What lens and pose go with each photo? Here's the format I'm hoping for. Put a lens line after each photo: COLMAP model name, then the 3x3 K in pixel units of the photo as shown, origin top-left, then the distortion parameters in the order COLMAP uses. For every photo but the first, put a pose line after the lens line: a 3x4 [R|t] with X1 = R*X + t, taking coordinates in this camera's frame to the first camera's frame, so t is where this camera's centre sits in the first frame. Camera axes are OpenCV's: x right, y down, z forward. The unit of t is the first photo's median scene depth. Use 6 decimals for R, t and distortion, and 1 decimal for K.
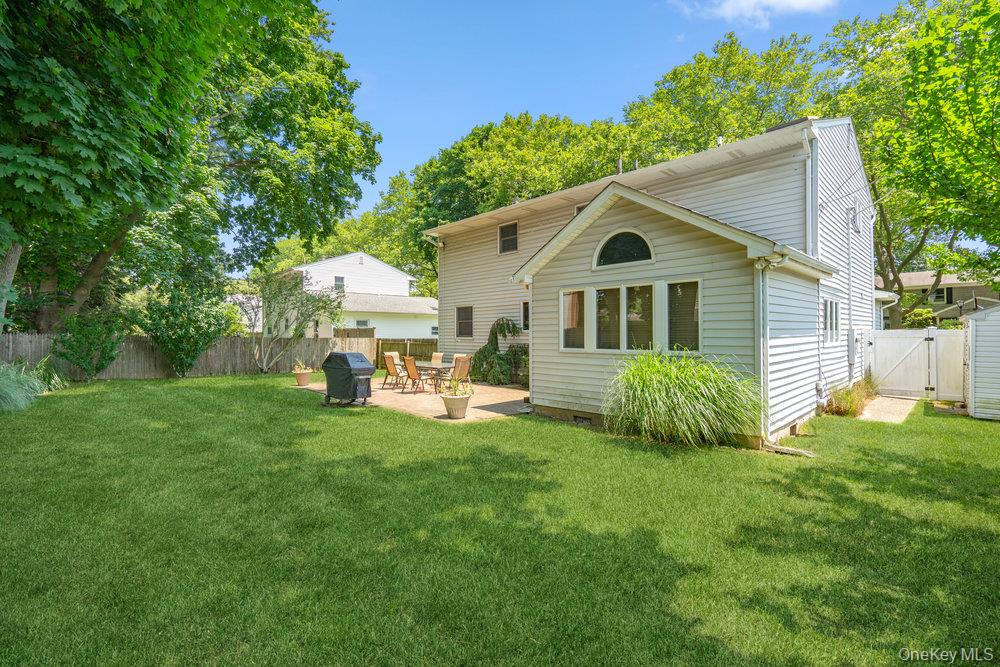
lens RADIAL K [[448.1, 0, 496.2], [0, 448.1, 331.8], [0, 0, 1]] dist [-0.003241, -0.000943]
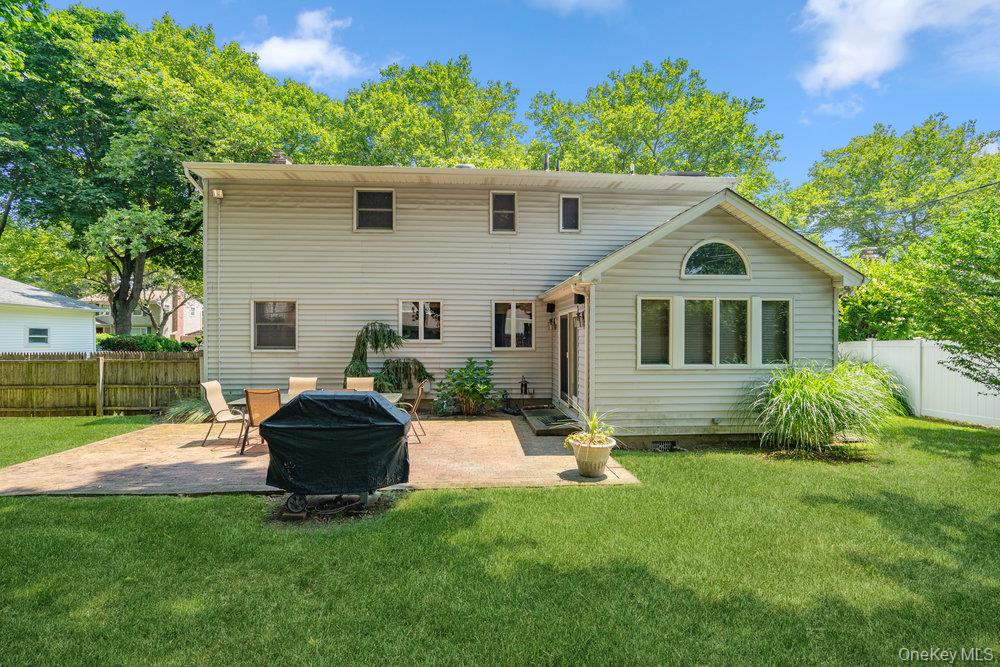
lens RADIAL K [[448.1, 0, 503.3], [0, 448.1, 338.2], [0, 0, 1]] dist [-0.003241, -0.000943]
pose [[0.636496, -0.004419, 0.771267, -0.719353], [-0.004105, 0.999950, 0.009117, -0.022487], [-0.771269, -0.008969, 0.636446, 0.704314]]
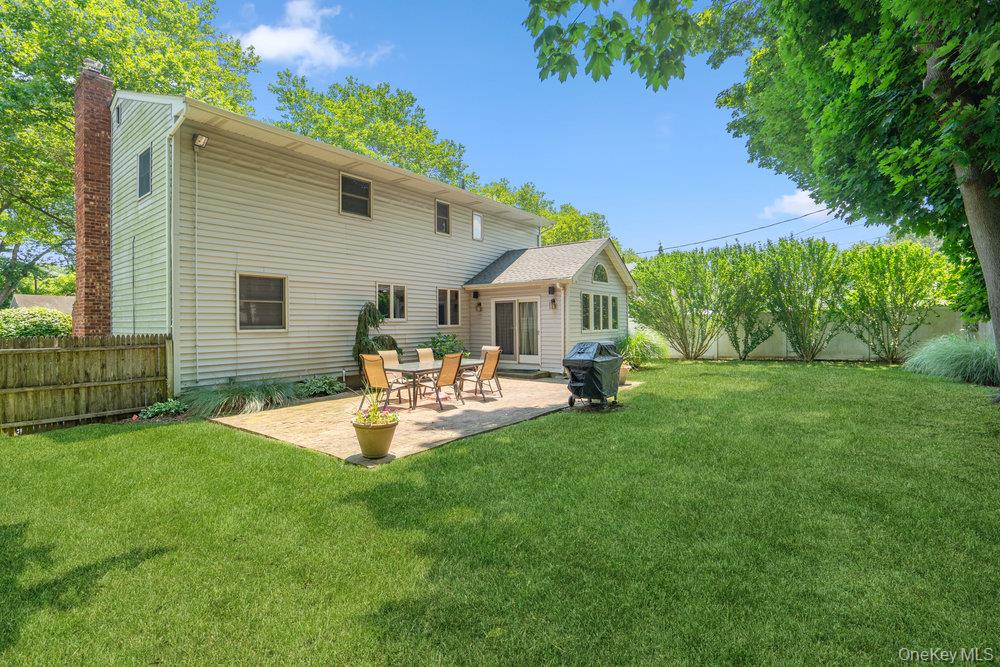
lens RADIAL K [[448.1, 0, 499.1], [0, 448.1, 314.2], [0, 0, 1]] dist [-0.003241, -0.000943]
pose [[-0.139514, 0.012709, 0.990139, -1.380175], [0.000401, 0.999918, -0.012778, -0.000471], [-0.990220, -0.001386, -0.139507, 1.581038]]
